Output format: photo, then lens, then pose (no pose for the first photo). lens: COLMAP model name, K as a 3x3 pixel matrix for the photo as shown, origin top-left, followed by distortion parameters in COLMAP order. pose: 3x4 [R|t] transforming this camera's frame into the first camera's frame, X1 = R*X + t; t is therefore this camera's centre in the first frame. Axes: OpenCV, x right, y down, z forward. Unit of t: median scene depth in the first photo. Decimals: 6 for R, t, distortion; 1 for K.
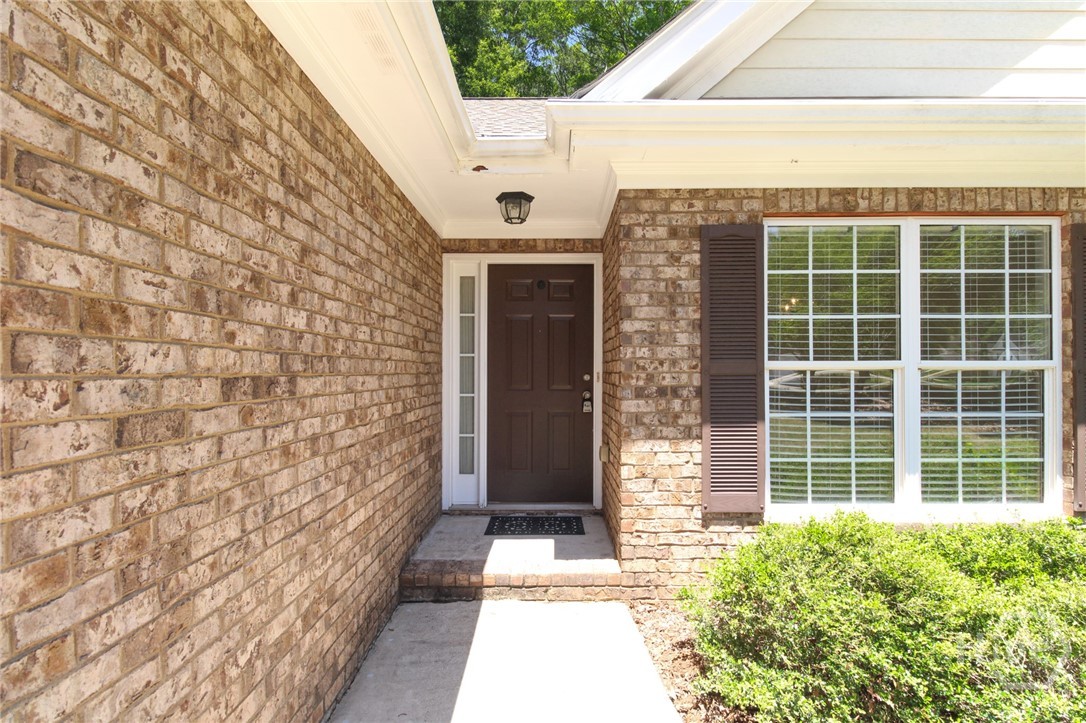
lens RADIAL K [[508.5, 0, 542.5], [0, 508.5, 387.1], [0, 0, 1]] dist [0.002084, -0.000116]
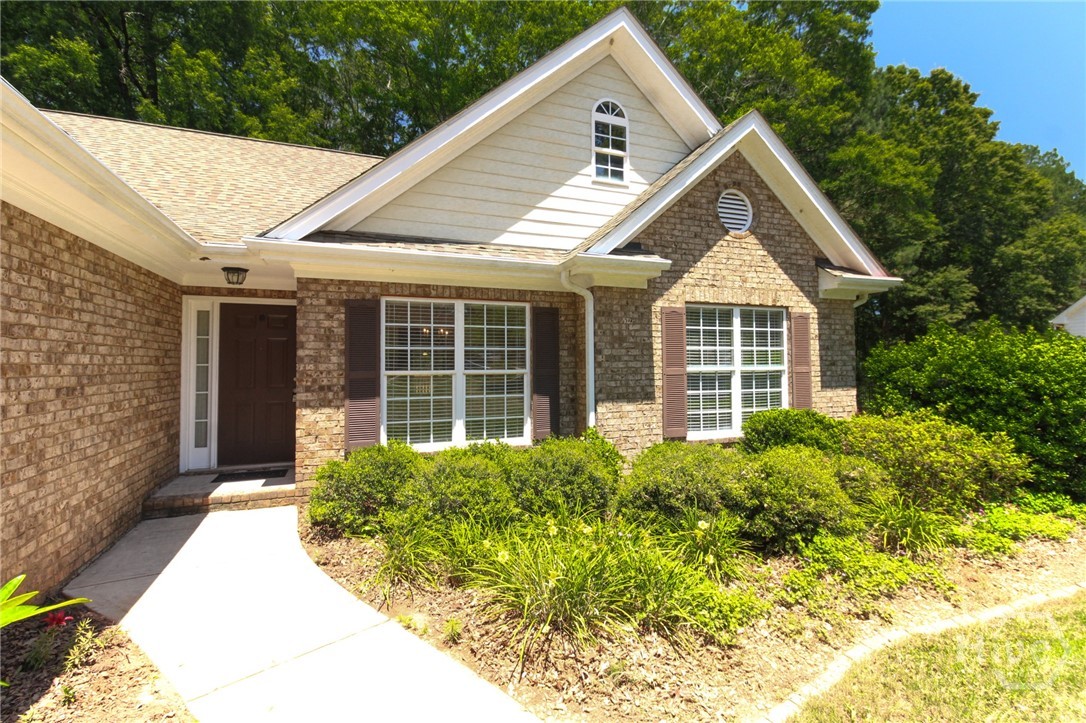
lens RADIAL K [[483.2, 0, 543.0], [0, 483.2, 361.5], [0, 0, 1]] dist [-0.001440, -0.001380]
pose [[0.913405, 0.001358, 0.407049, 0.272196], [0.014602, 0.999242, -0.036099, -0.013914], [-0.406789, 0.038917, 0.912693, -0.988694]]
